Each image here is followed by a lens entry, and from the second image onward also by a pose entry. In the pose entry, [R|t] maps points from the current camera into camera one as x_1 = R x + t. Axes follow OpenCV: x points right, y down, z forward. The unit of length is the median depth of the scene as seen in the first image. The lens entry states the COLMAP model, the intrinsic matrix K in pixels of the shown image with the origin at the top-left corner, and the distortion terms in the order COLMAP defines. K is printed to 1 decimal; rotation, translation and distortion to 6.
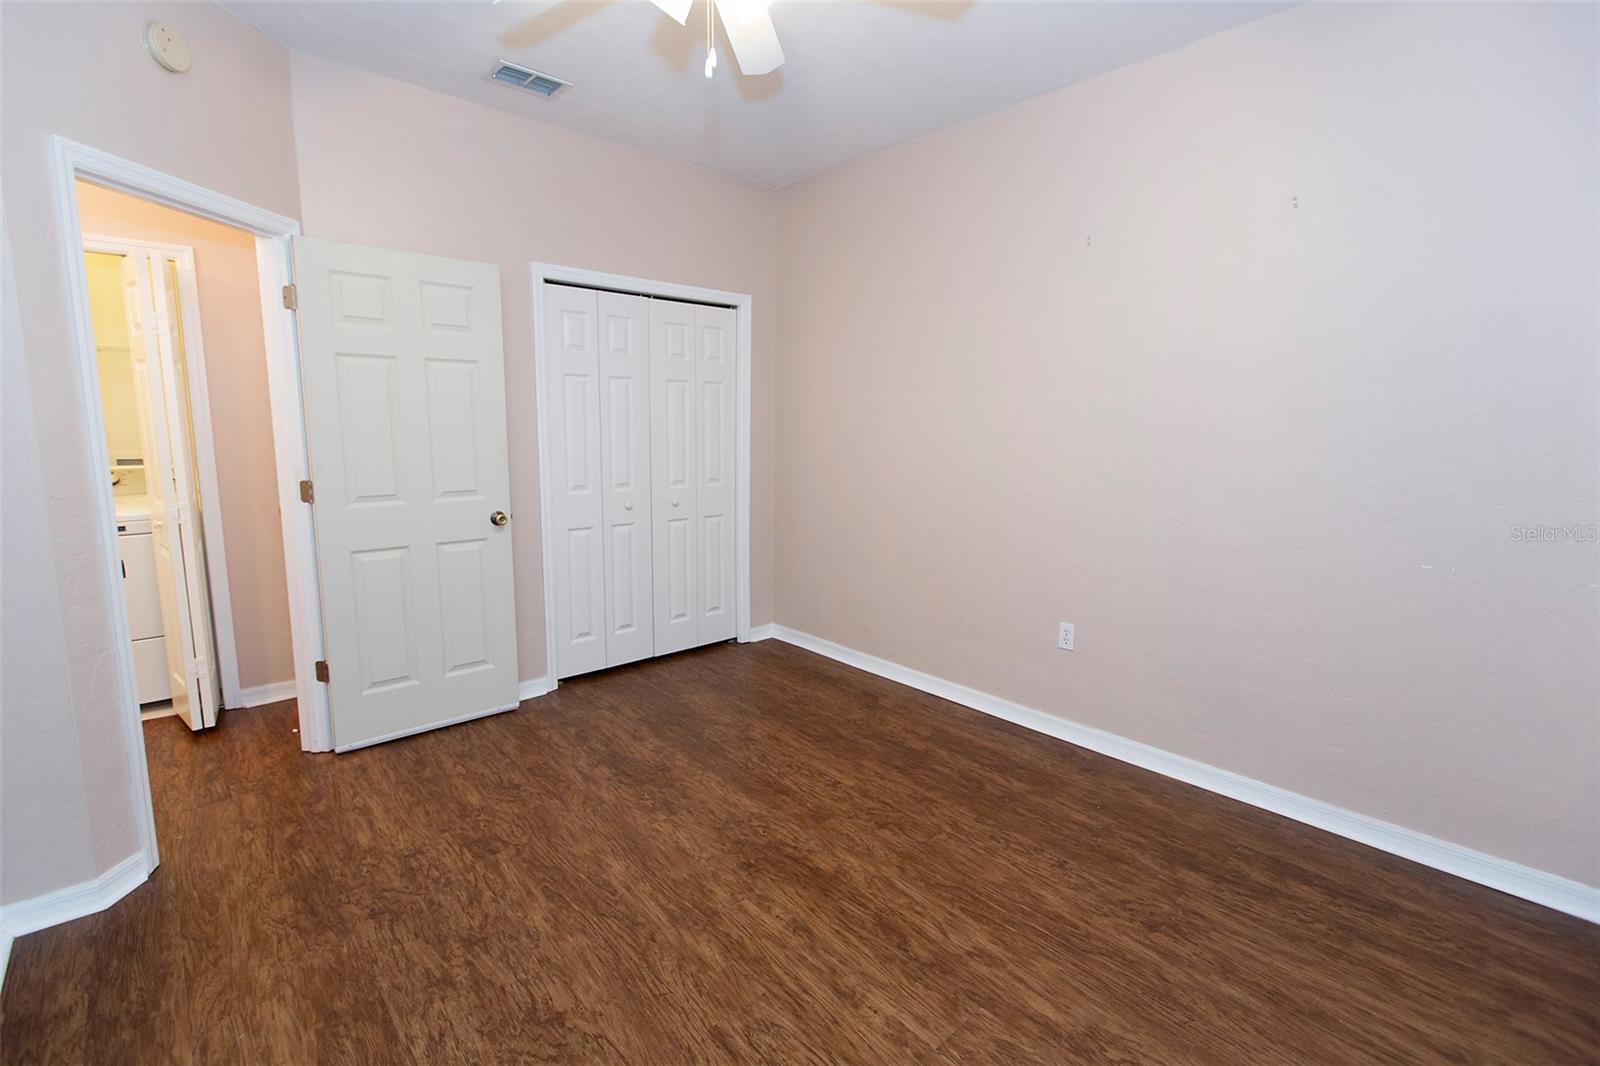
lens RADIAL K [[736.5, 0, 792.5], [0, 736.5, 523.7], [0, 0, 1]] dist [0.001004, -0.001189]
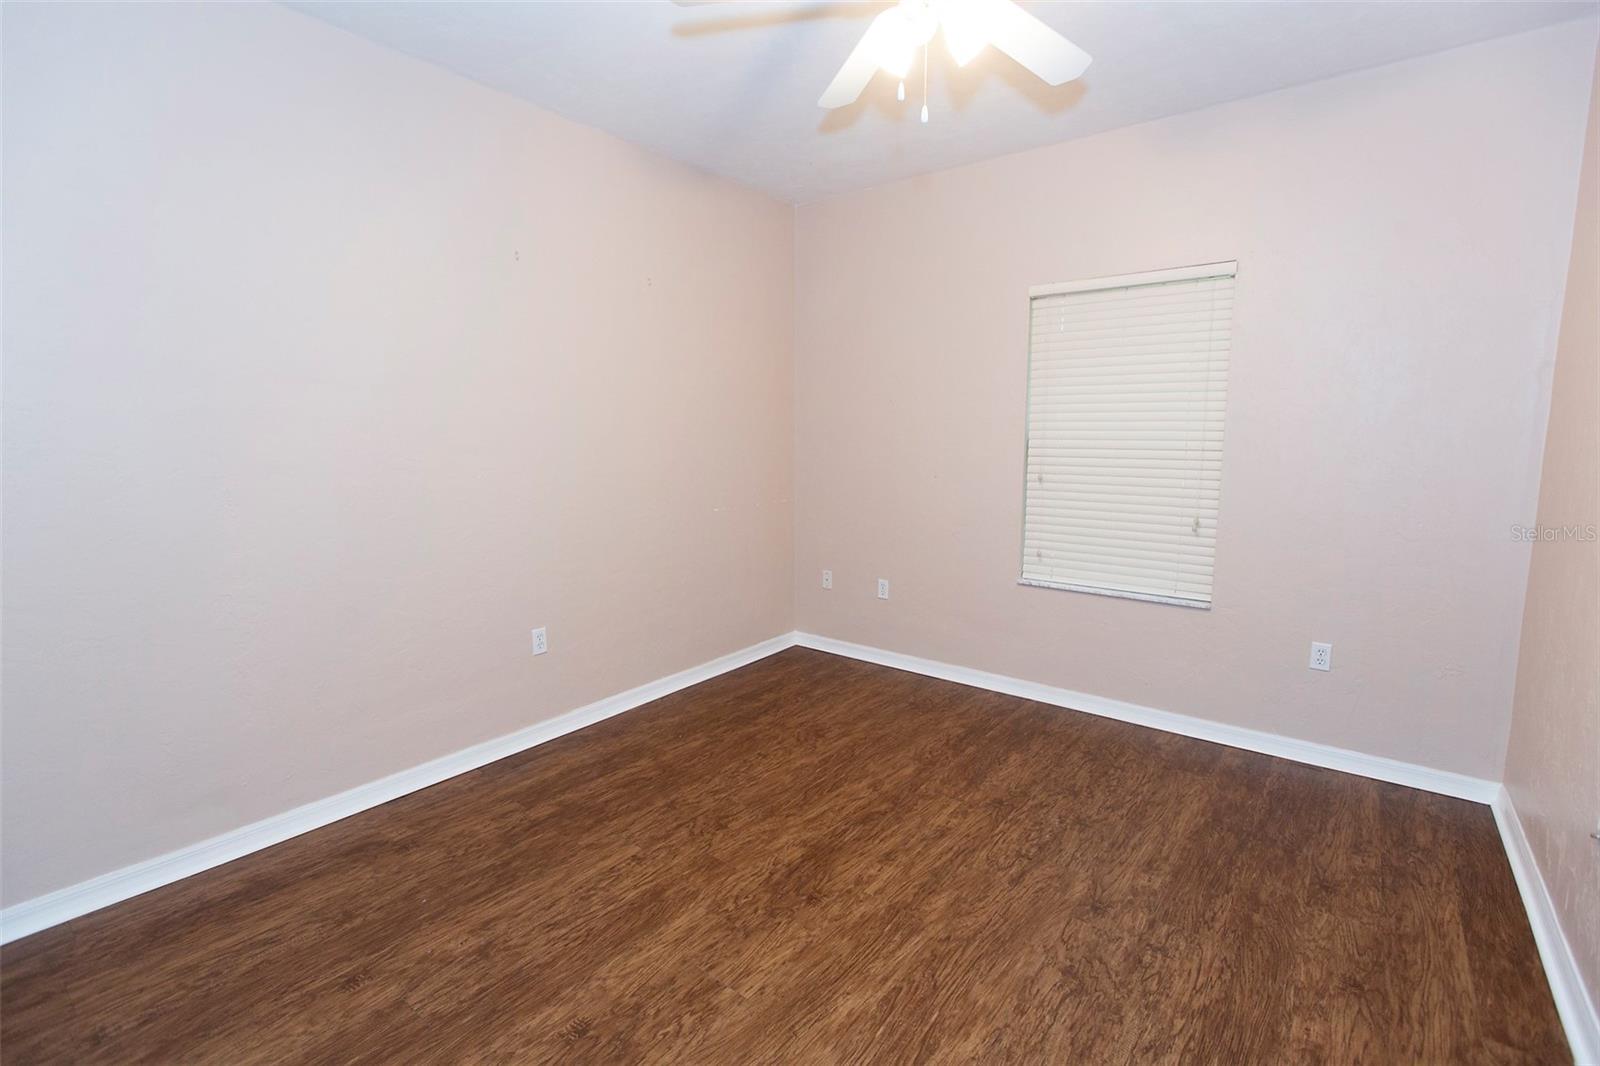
lens RADIAL K [[736.5, 0, 792.5], [0, 736.5, 523.7], [0, 0, 1]] dist [0.001004, -0.001189]
pose [[-0.187614, -0.129474, 0.973672, -0.945653], [0.137140, 0.978112, 0.156489, -0.167735], [-0.972622, 0.162889, -0.165751, 1.133472]]
